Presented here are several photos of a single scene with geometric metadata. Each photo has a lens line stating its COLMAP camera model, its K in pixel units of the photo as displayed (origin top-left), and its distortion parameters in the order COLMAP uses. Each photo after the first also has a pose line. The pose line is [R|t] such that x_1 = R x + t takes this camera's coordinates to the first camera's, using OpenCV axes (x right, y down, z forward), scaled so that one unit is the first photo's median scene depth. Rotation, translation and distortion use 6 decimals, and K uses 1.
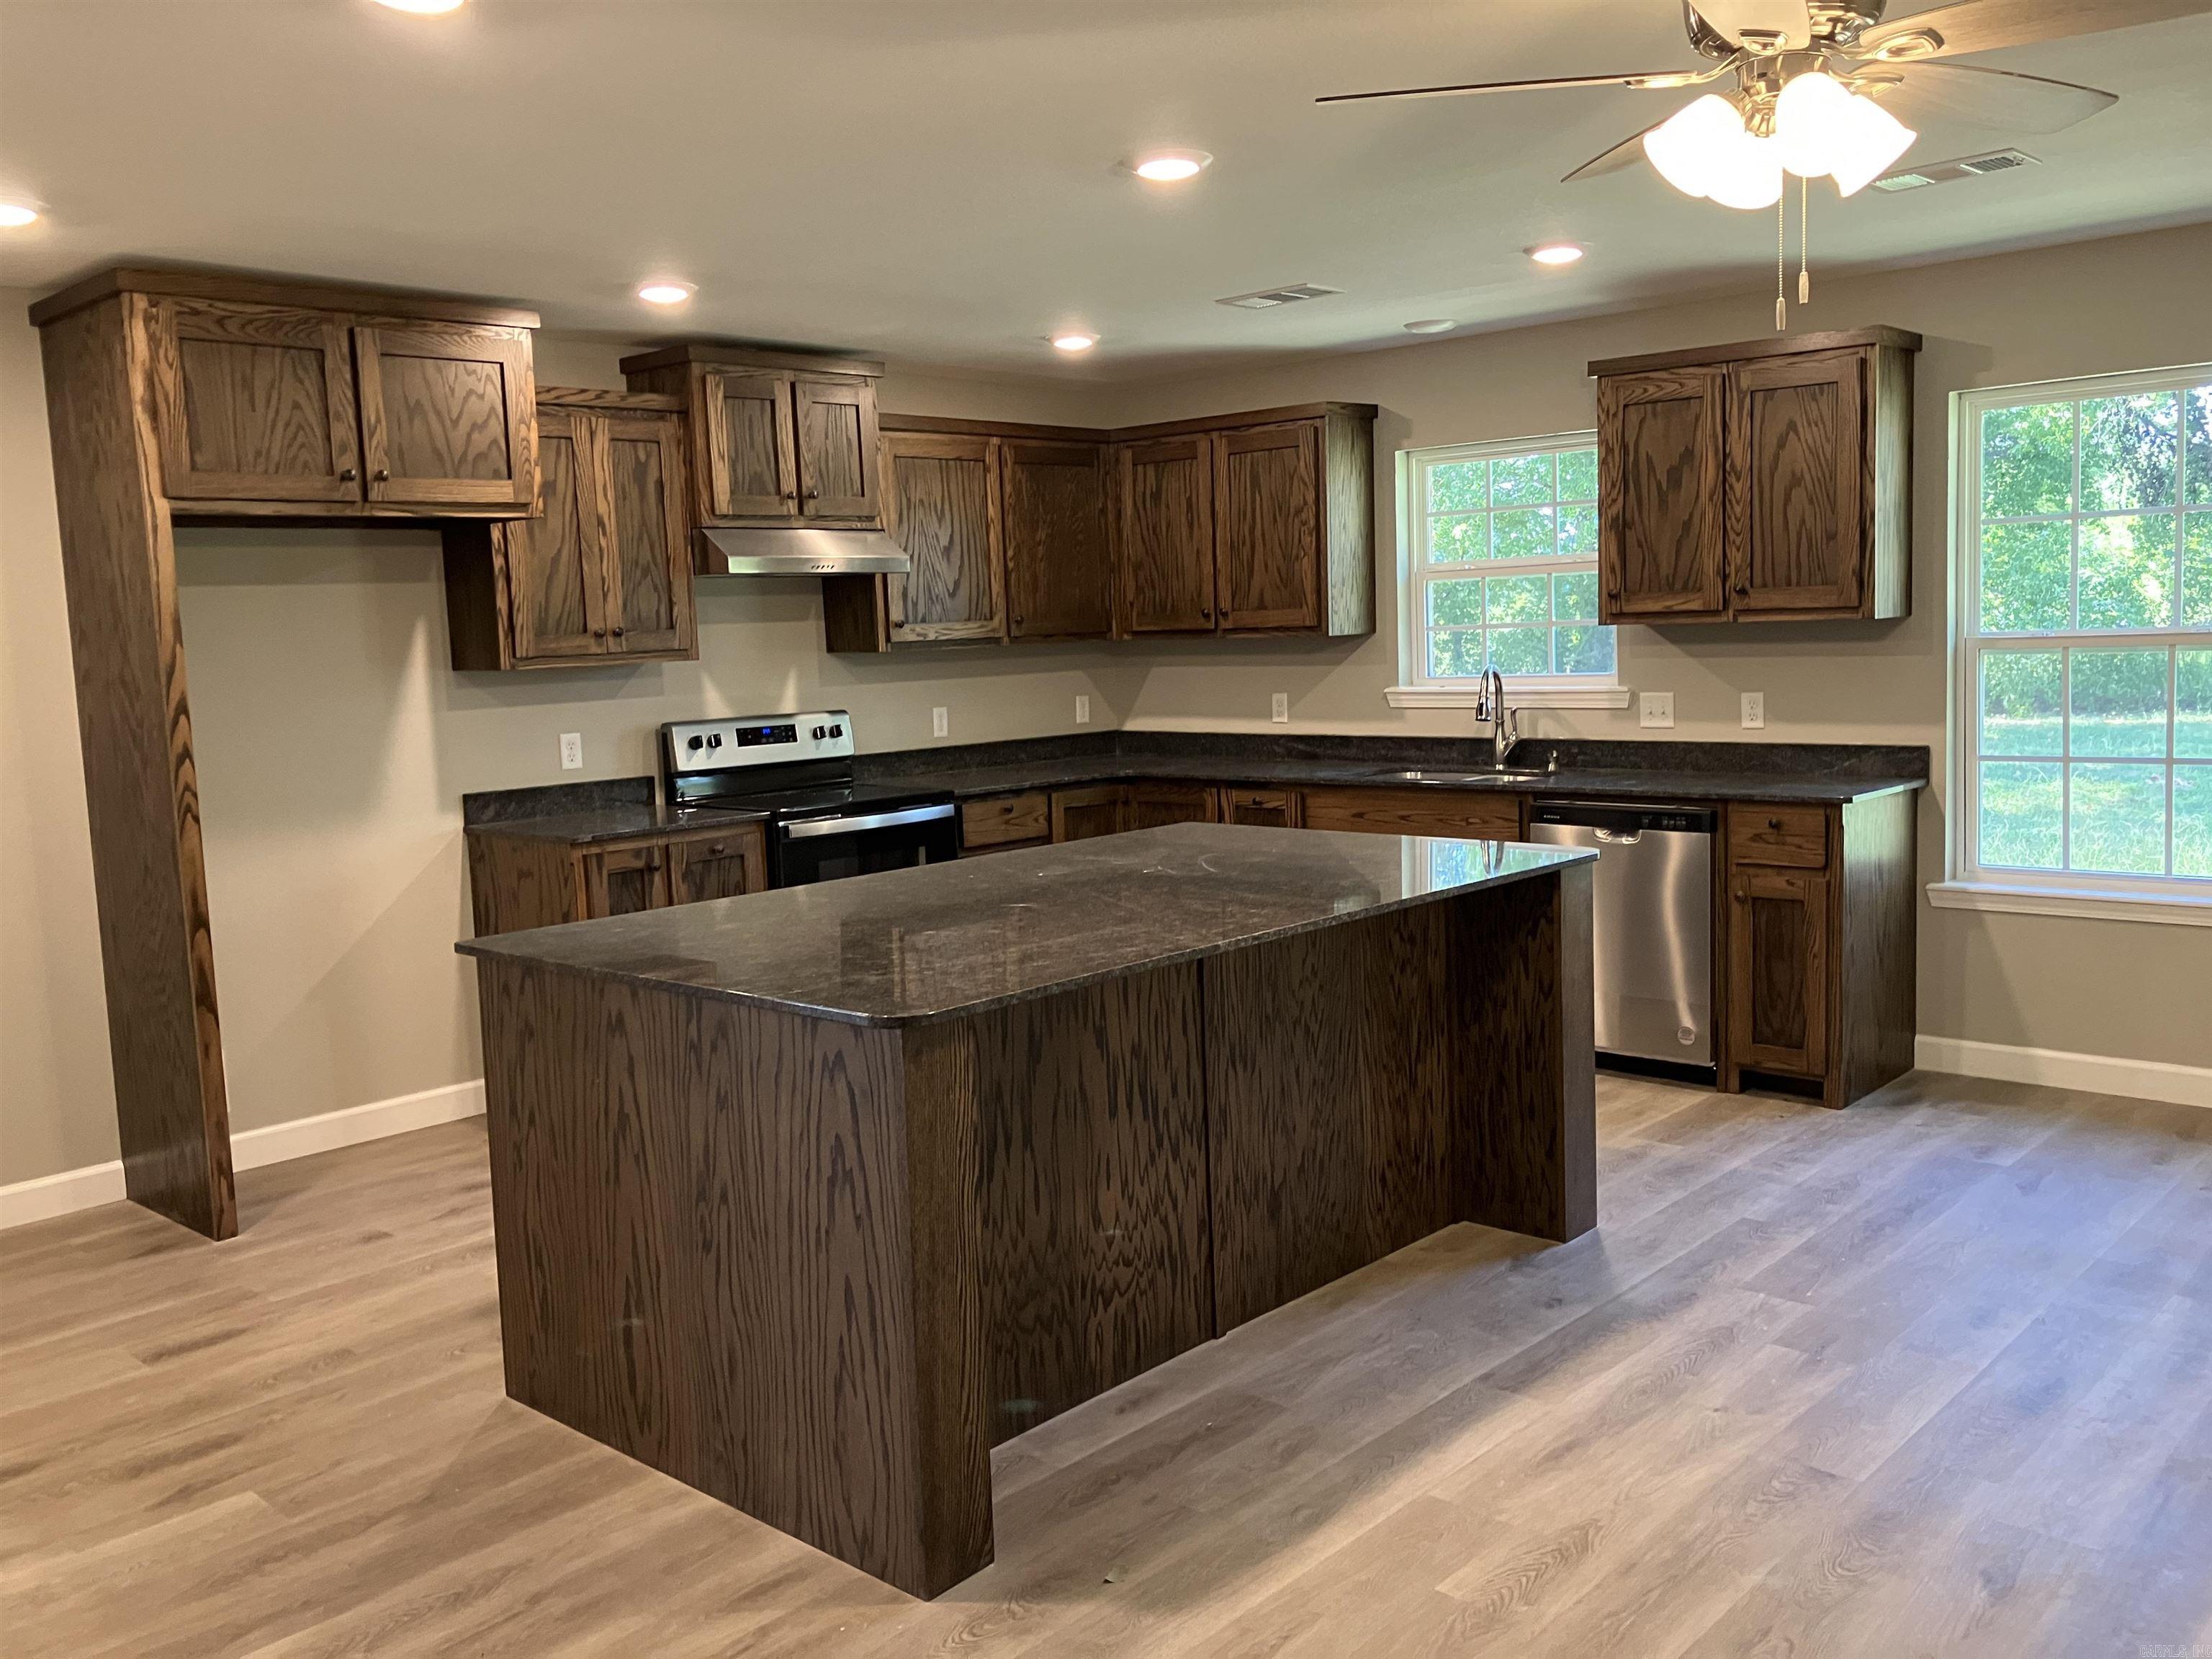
lens RADIAL K [[1831.3, 0, 1123.5], [0, 1831.3, 815.8], [0, 0, 1]] dist [0.016063, -0.018250]
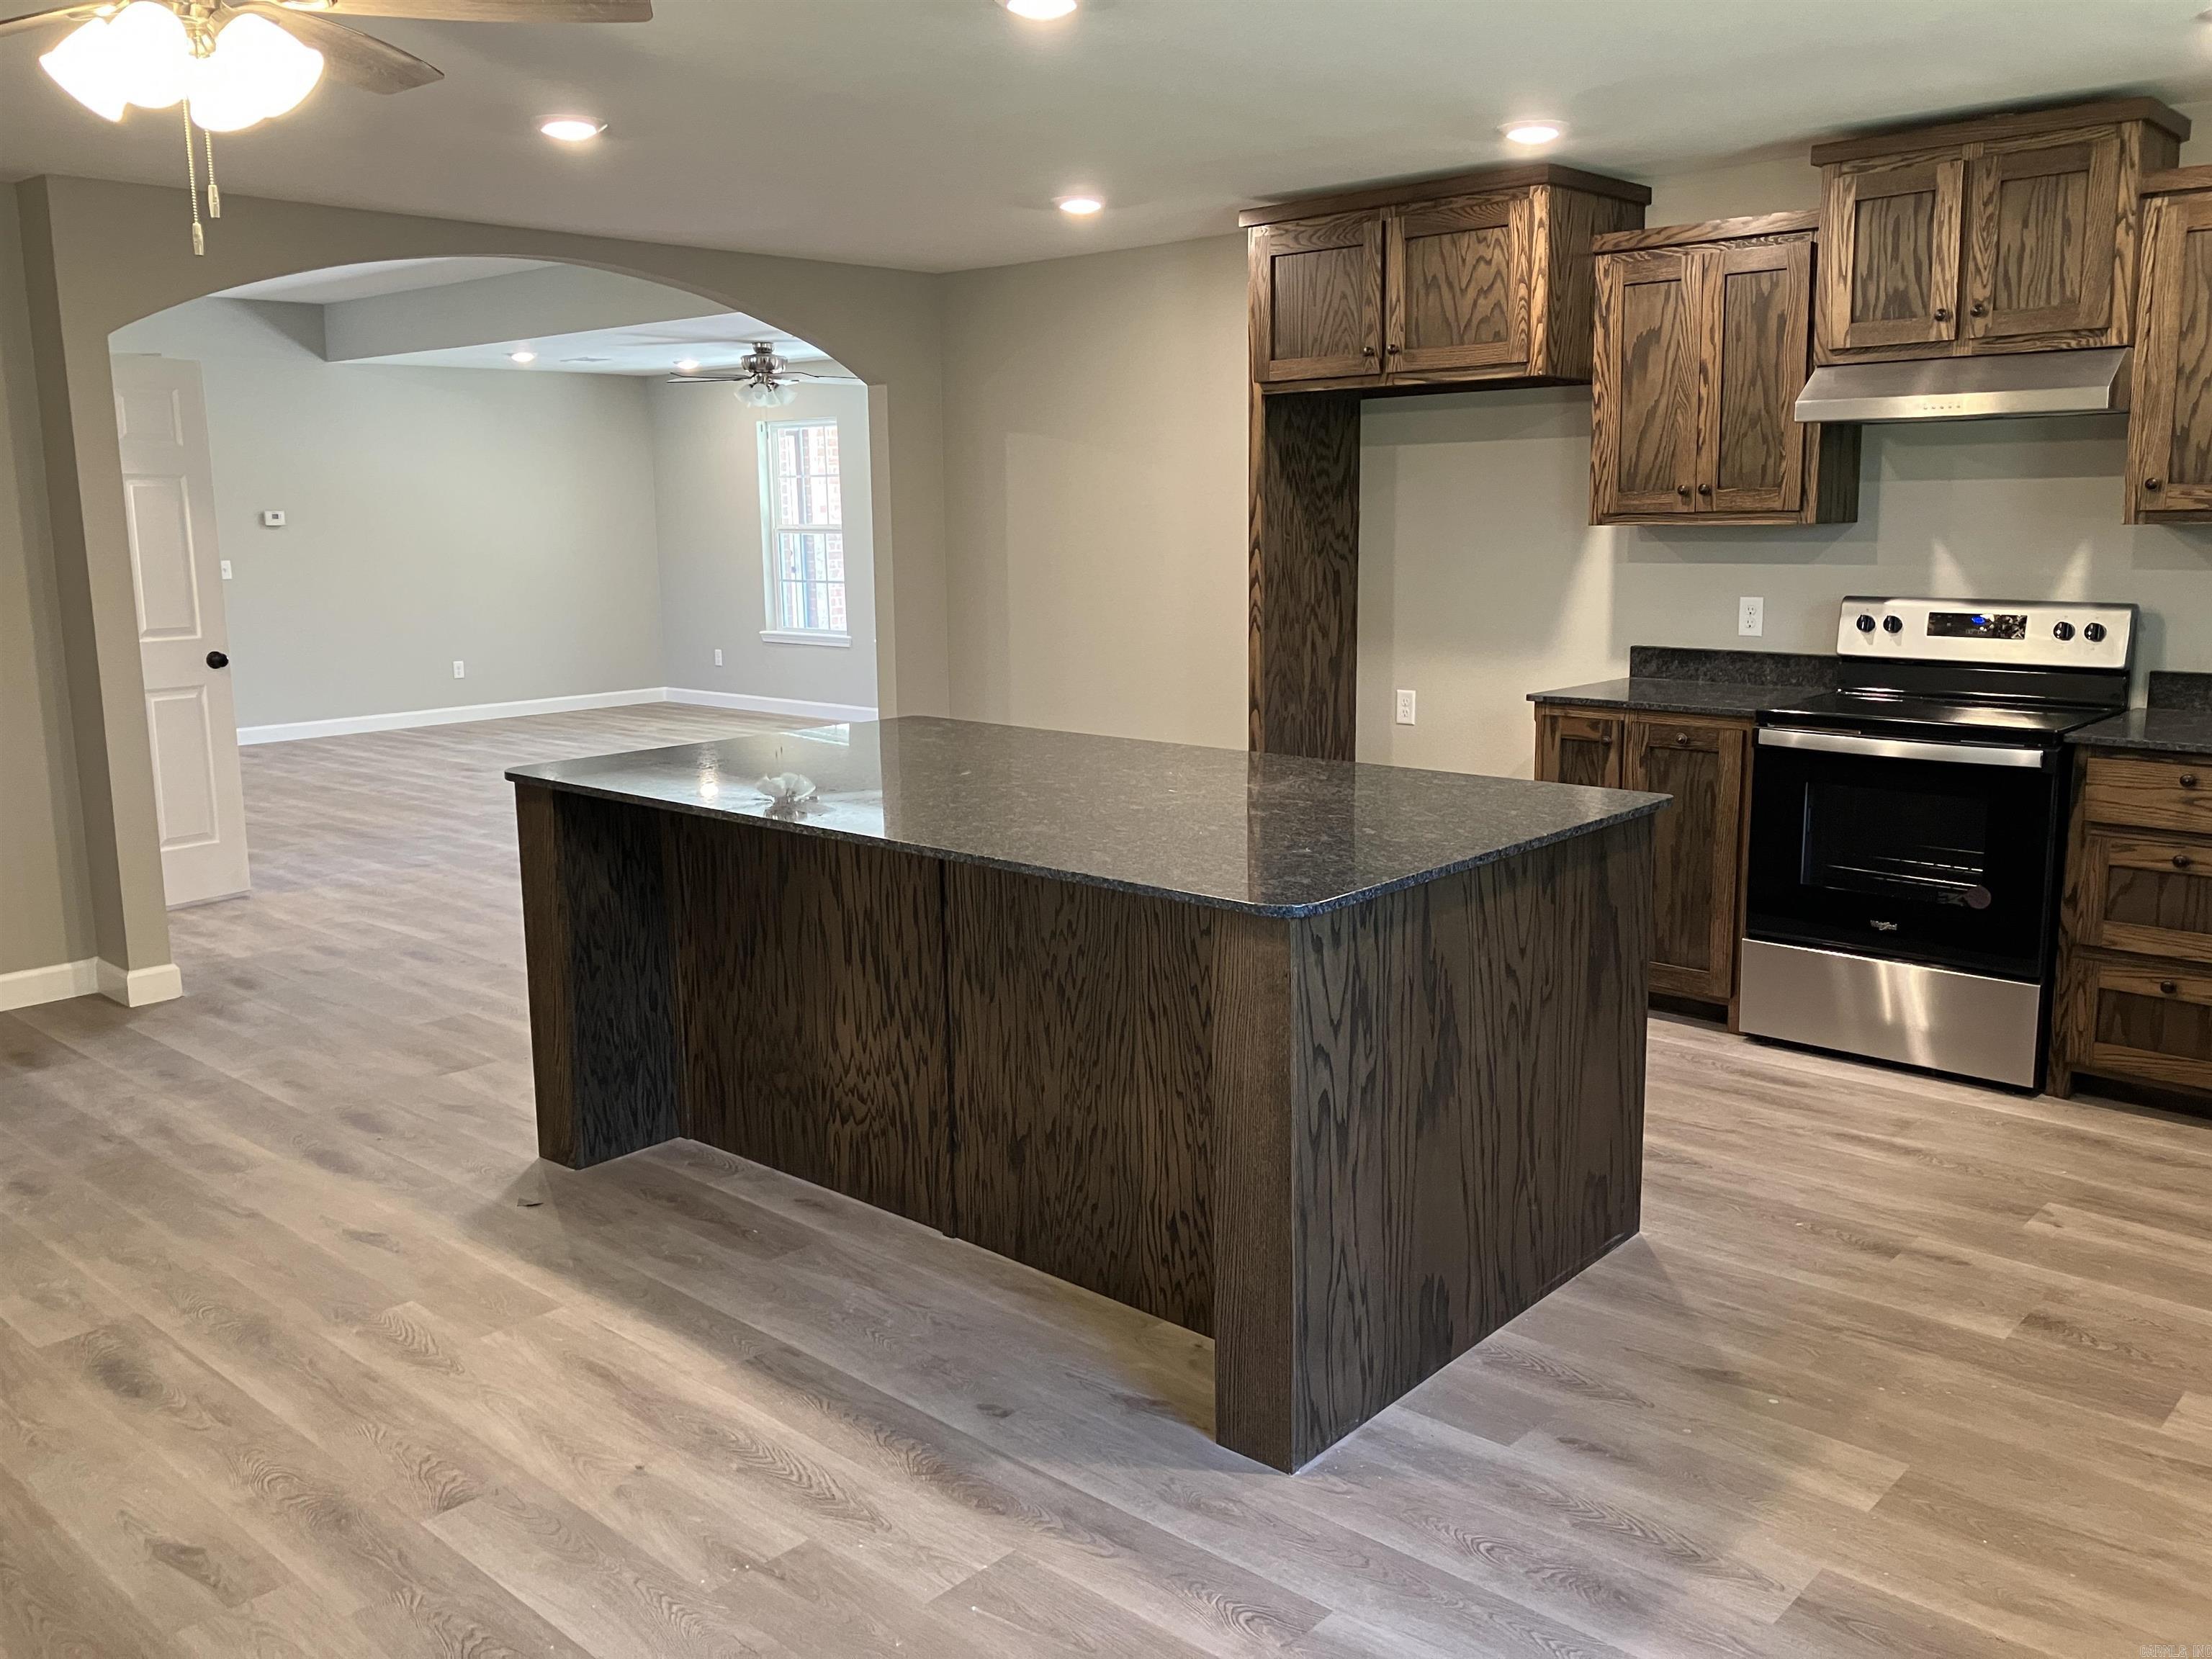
lens RADIAL K [[1831.3, 0, 1125.7], [0, 1831.3, 830.5], [0, 0, 1]] dist [0.016063, -0.018250]
pose [[0.003063, 0.215161, -0.976574, 0.931834], [-0.095016, 0.972223, 0.213904, -0.146191], [0.995471, 0.092135, 0.023421, 0.998707]]
